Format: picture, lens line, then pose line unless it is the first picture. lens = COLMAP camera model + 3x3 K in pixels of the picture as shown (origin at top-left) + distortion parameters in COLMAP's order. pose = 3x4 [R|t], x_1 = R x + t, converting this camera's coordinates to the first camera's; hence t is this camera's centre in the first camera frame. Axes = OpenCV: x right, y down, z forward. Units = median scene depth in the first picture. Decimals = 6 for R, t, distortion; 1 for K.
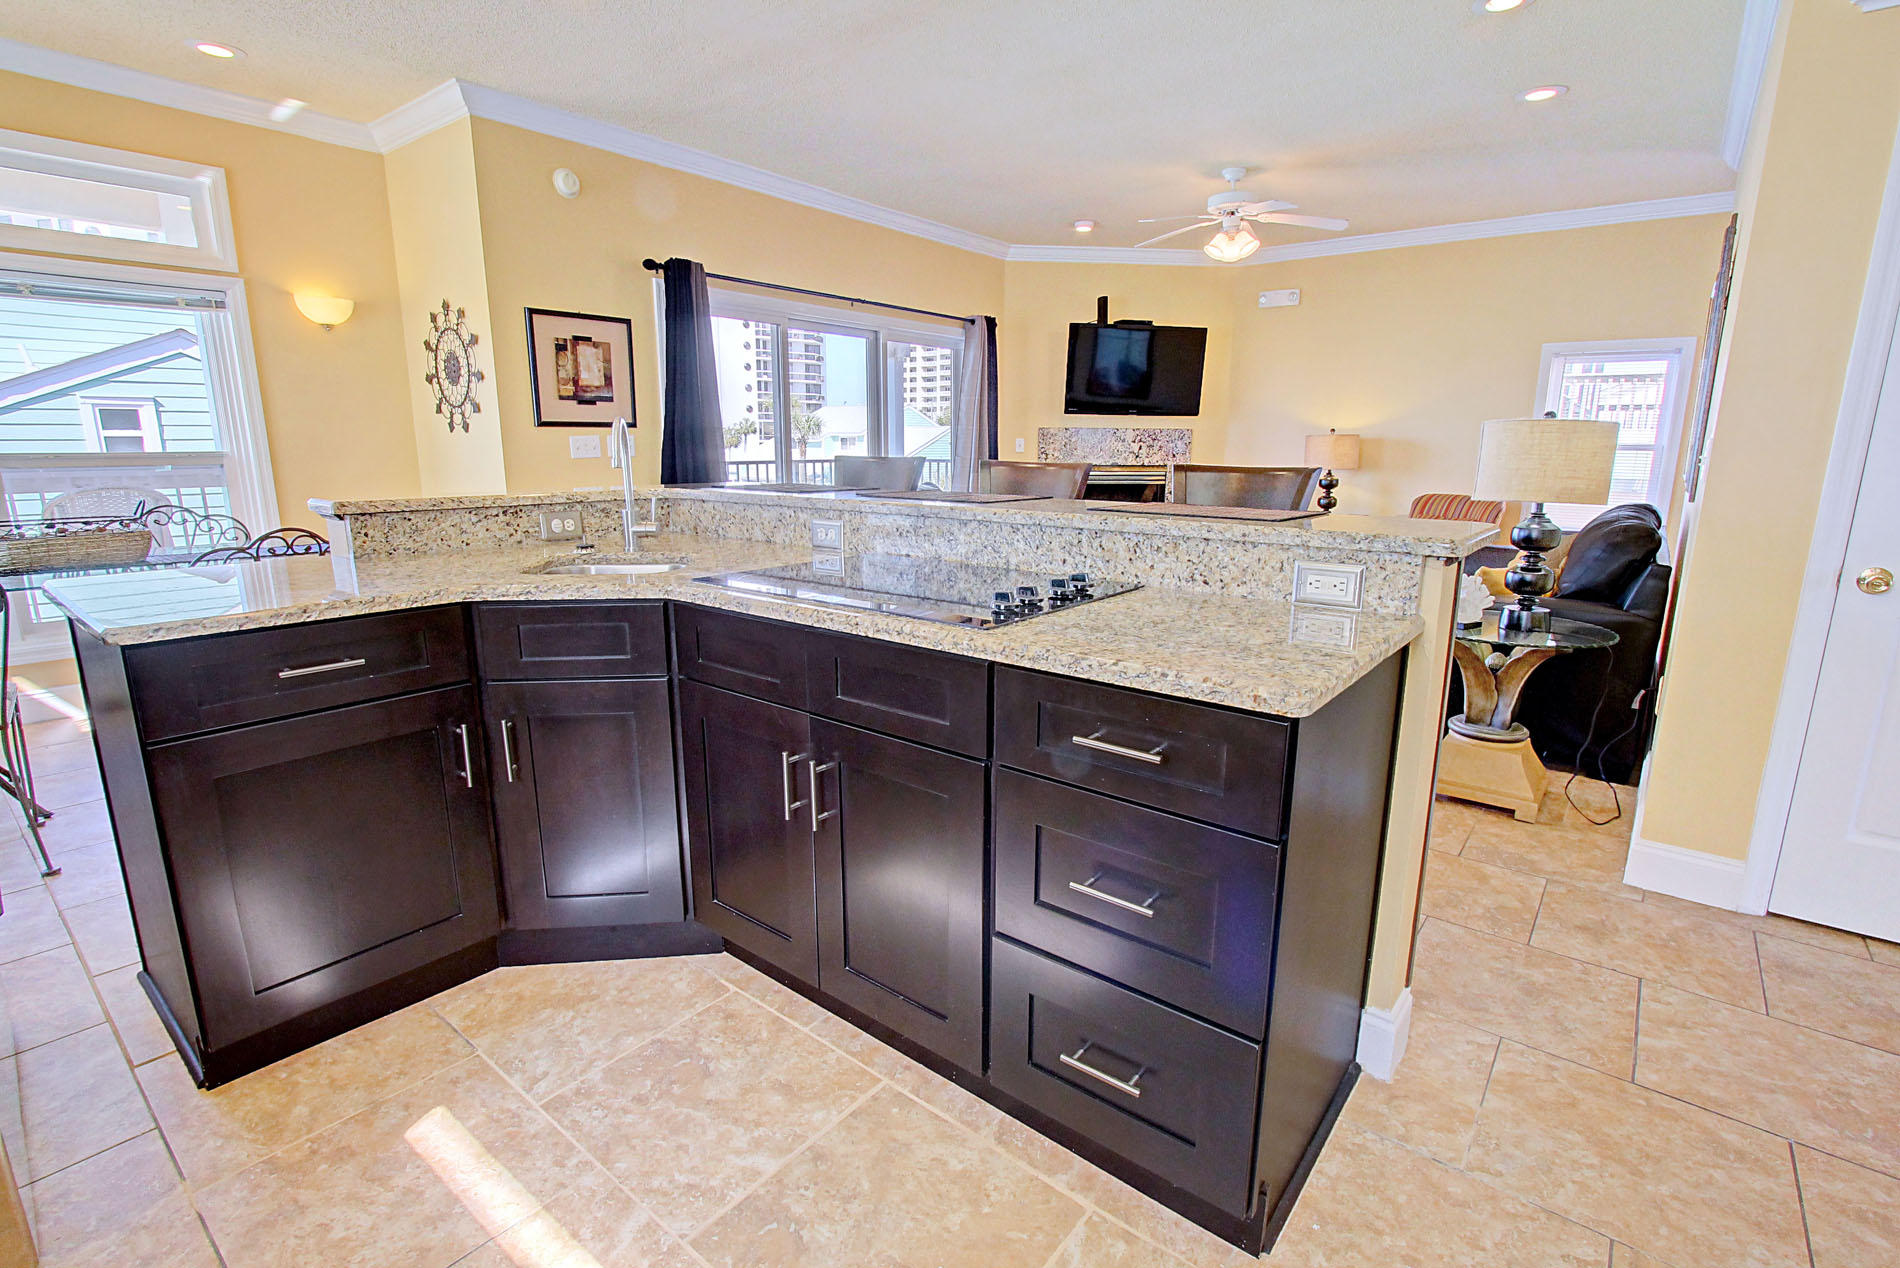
lens RADIAL K [[888.9, 0, 950.0], [0, 888.9, 634.0], [0, 0, 1]] dist [-0.000697, 0.000045]
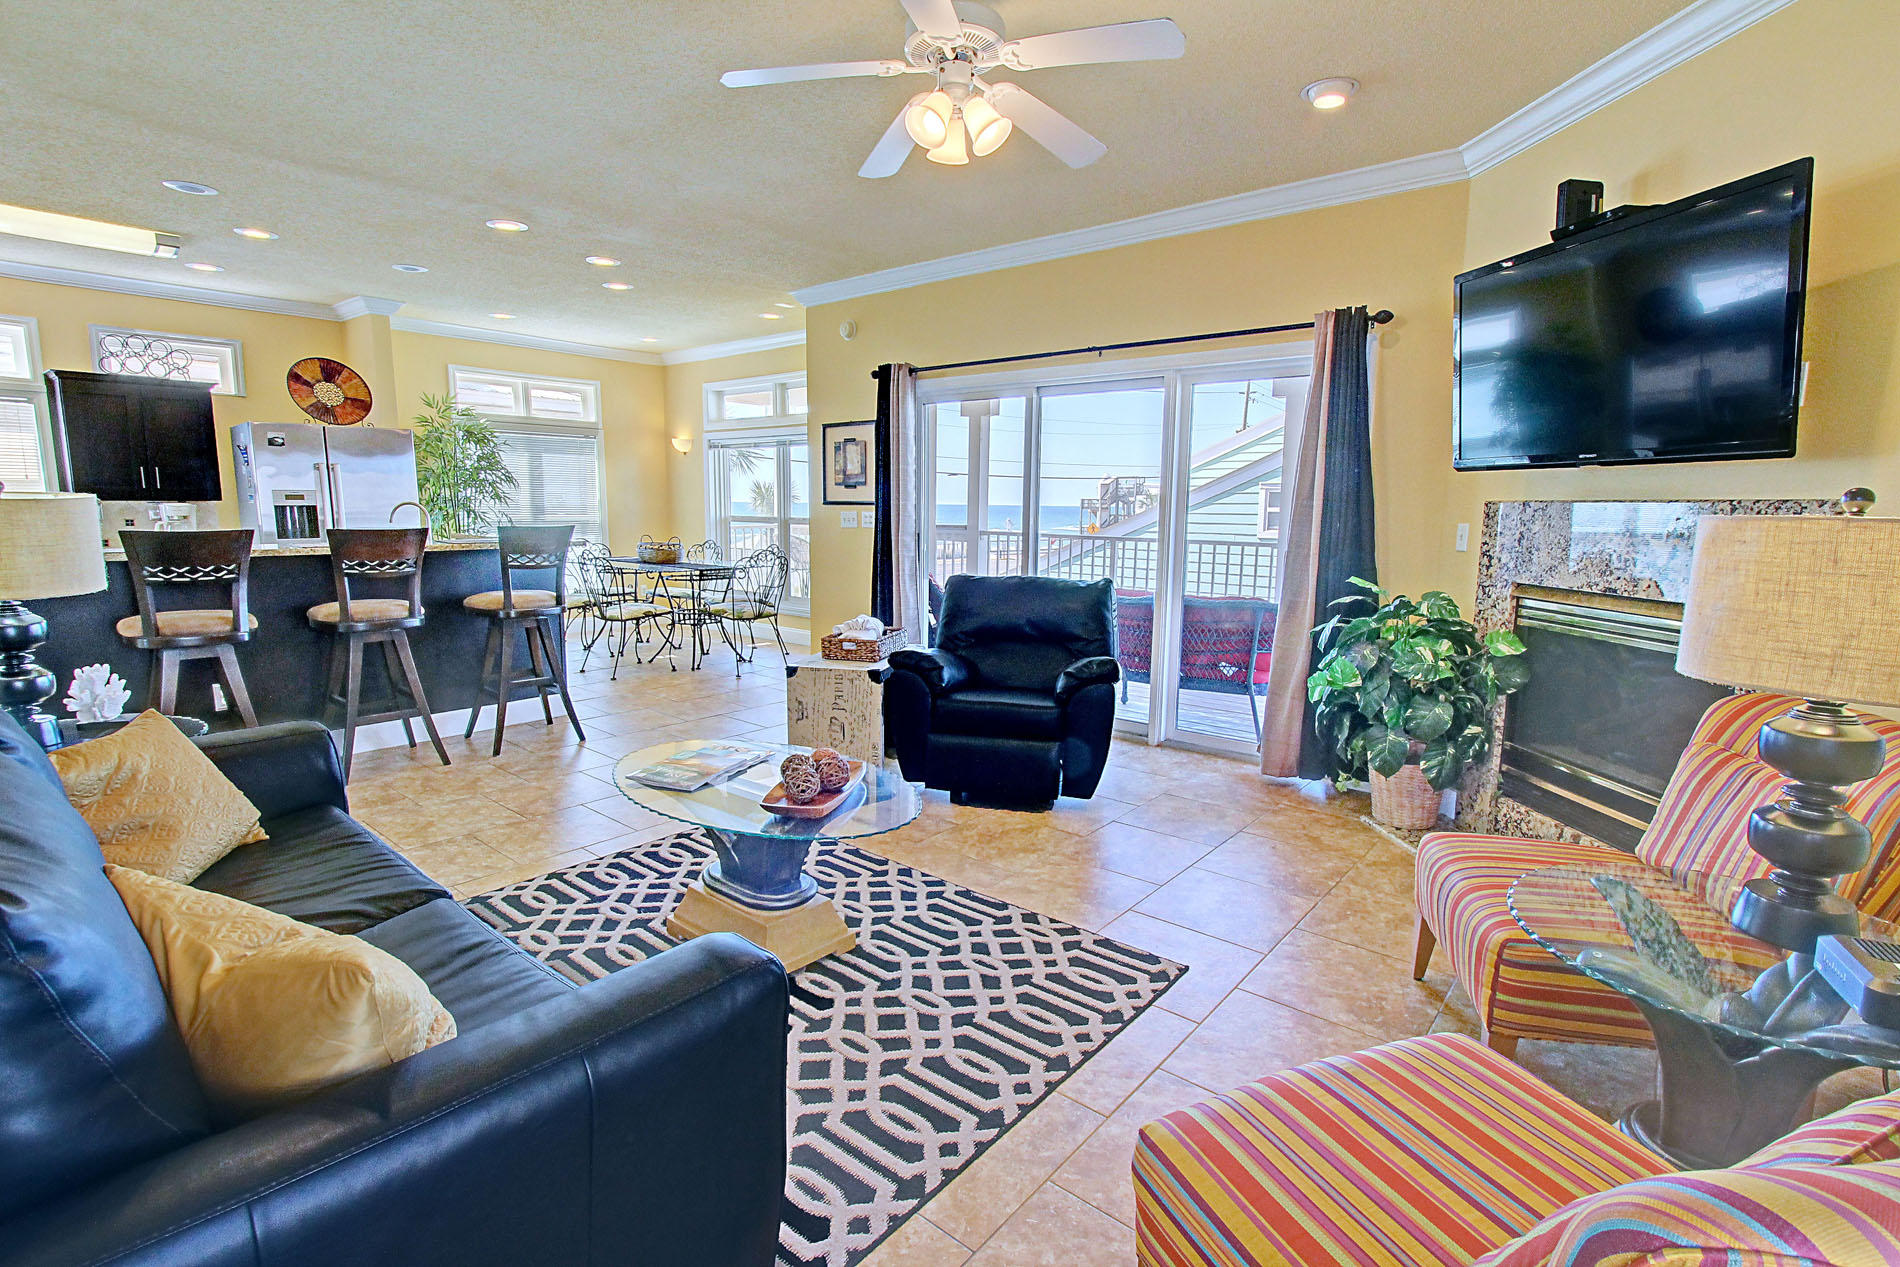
lens RADIAL K [[888.9, 0, 950.0], [0, 888.9, 633.5], [0, 0, 1]] dist [-0.000697, 0.000045]
pose [[-0.013719, 0.145209, -0.989306, 0.926969], [-0.216416, 0.965516, 0.144718, -0.268136], [0.976205, 0.216087, 0.018180, 1.147554]]
